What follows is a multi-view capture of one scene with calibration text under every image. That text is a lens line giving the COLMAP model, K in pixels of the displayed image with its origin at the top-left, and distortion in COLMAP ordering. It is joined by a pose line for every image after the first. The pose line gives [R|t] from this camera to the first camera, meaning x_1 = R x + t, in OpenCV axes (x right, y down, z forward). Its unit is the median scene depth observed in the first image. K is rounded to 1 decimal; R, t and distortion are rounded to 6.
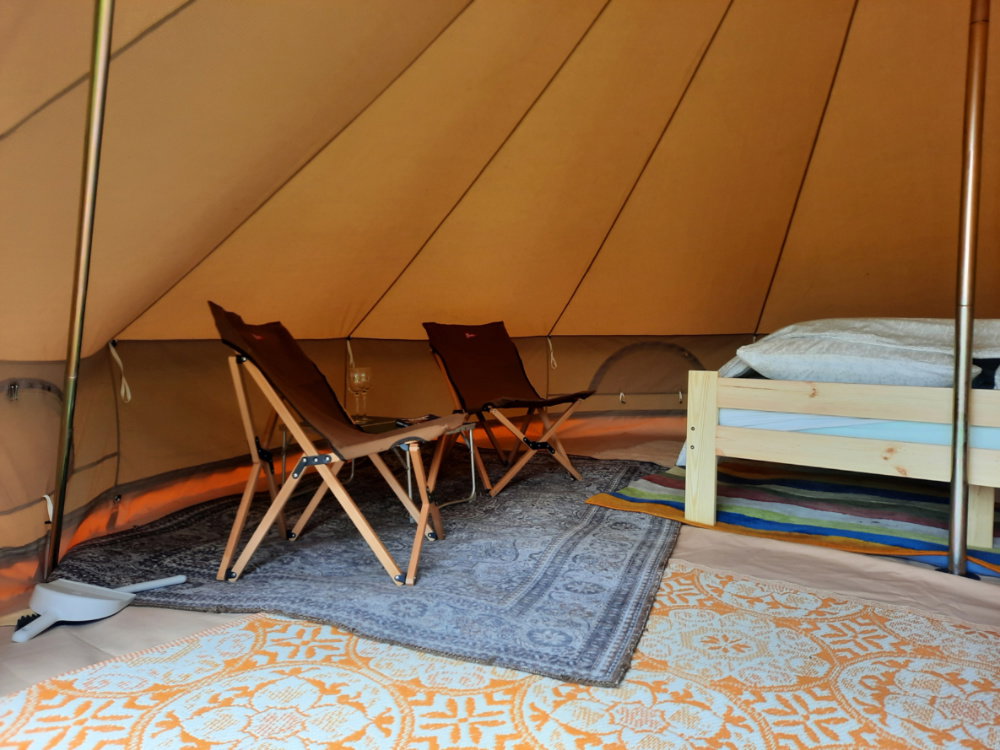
lens RADIAL K [[724.0, 0, 495.0], [0, 724.0, 376.7], [0, 0, 1]] dist [0.006329, -0.000927]
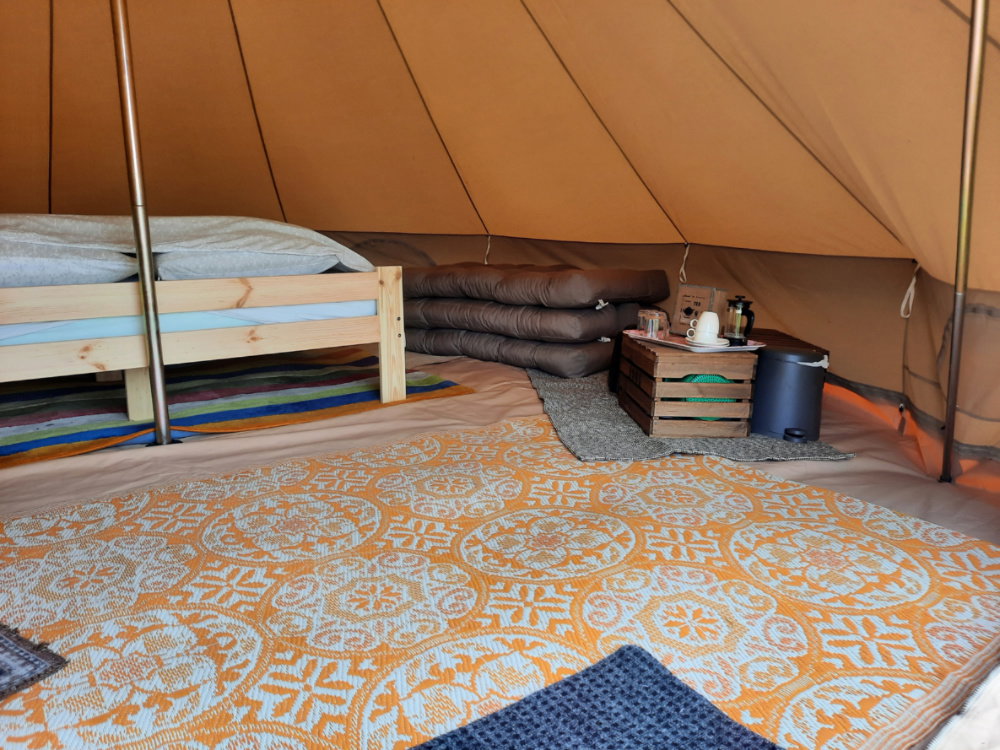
lens RADIAL K [[724.0, 0, 495.0], [0, 724.0, 376.7], [0, 0, 1]] dist [0.006329, -0.000927]
pose [[0.278126, -0.209604, 0.937396, -0.251377], [0.060308, 0.977786, 0.200742, -0.029308], [-0.958649, 0.000701, 0.284589, 0.155383]]
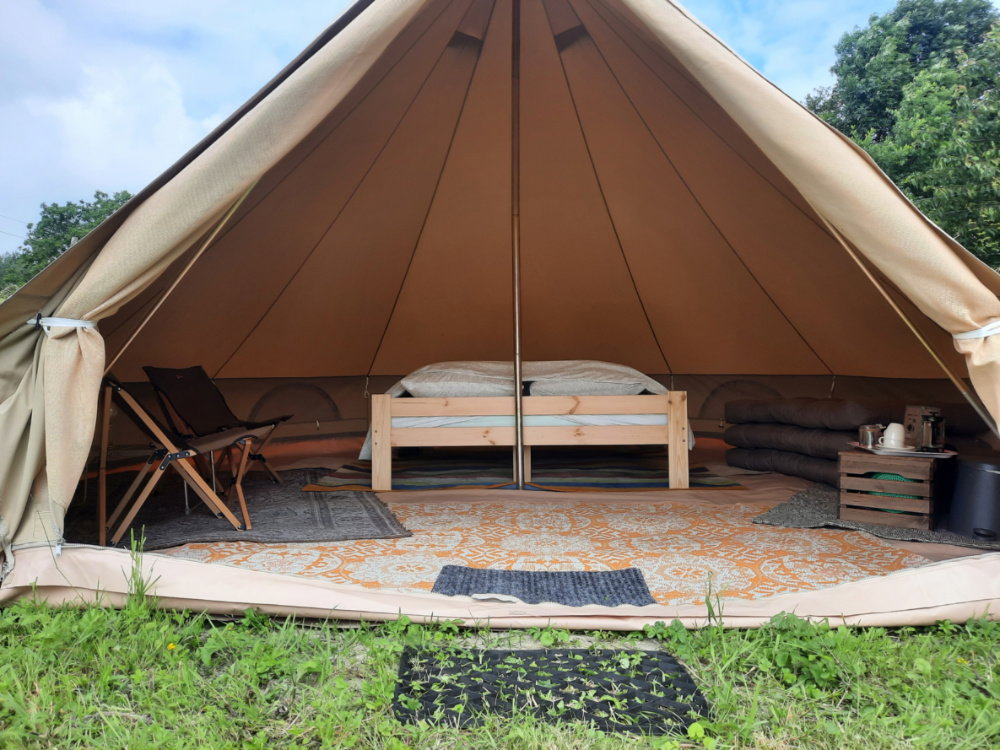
lens RADIAL K [[724.0, 0, 495.0], [0, 724.0, 376.7], [0, 0, 1]] dist [0.006329, -0.000927]
pose [[0.811195, -0.013388, 0.584622, -0.499872], [0.054349, 0.997137, -0.052577, 0.057694], [-0.582244, 0.074424, 0.809600, -0.501621]]
